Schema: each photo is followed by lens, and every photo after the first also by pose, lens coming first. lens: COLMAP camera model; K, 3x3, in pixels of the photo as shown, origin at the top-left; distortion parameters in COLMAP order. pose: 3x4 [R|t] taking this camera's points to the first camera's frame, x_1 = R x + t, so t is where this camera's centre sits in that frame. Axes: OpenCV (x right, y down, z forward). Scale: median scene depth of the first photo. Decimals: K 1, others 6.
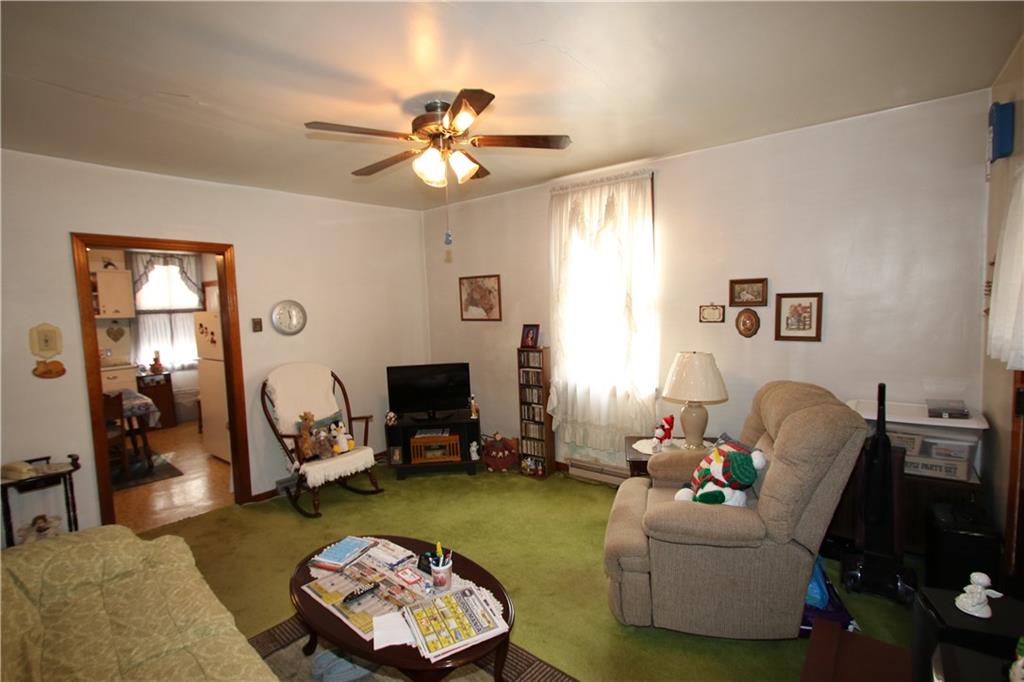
lens RADIAL K [[470.1, 0, 517.2], [0, 470.1, 347.0], [0, 0, 1]] dist [-0.021230, 0.000103]
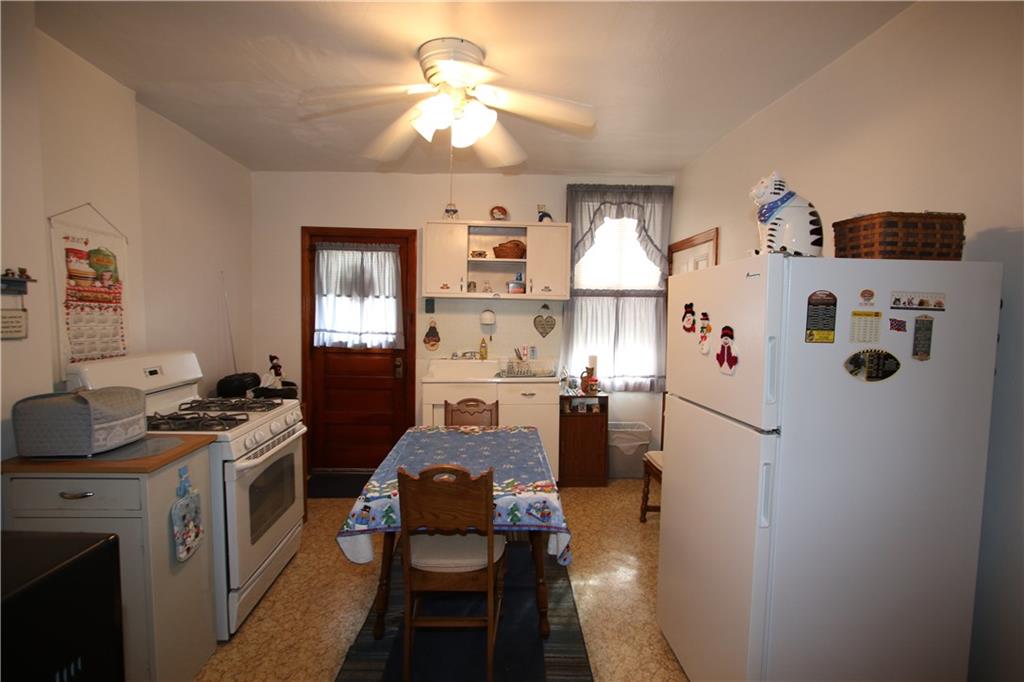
lens RADIAL K [[470.1, 0, 507.3], [0, 470.1, 345.7], [0, 0, 1]] dist [-0.021230, 0.000103]
pose [[0.647178, 0.081087, -0.758015, -0.377796], [-0.095378, 0.995127, 0.025020, -0.010277], [0.756349, 0.056106, 0.651758, 0.504226]]
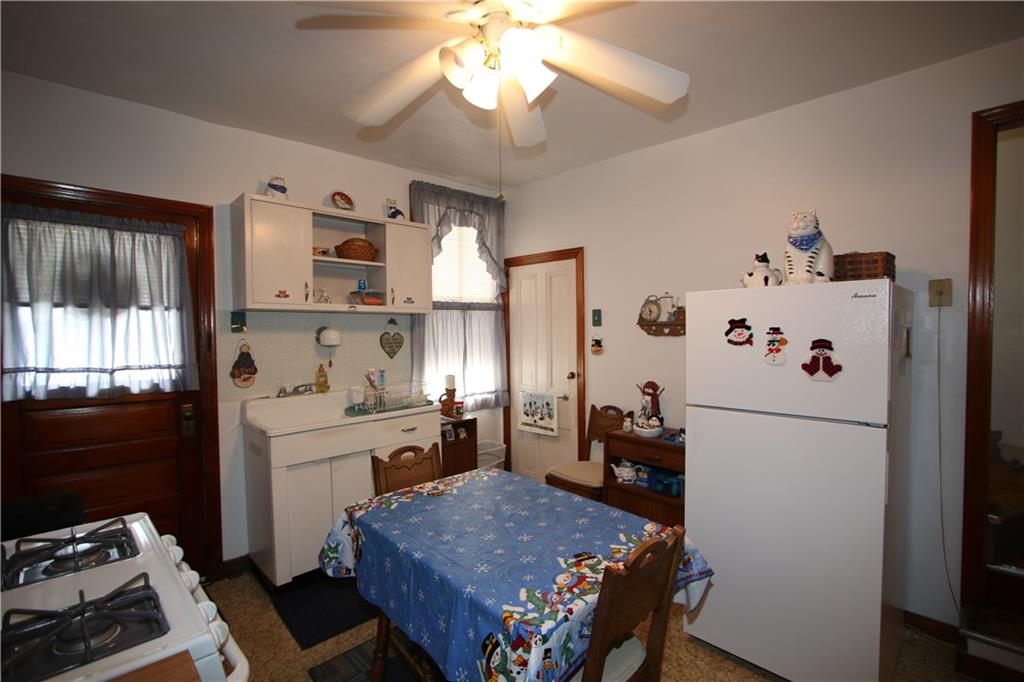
lens RADIAL K [[470.1, 0, 507.8], [0, 470.1, 345.0], [0, 0, 1]] dist [-0.021230, 0.000103]
pose [[0.988985, 0.021568, -0.146435, -0.622262], [-0.028916, 0.998417, -0.048237, -0.003381], [0.145163, 0.051940, 0.988044, 0.451777]]
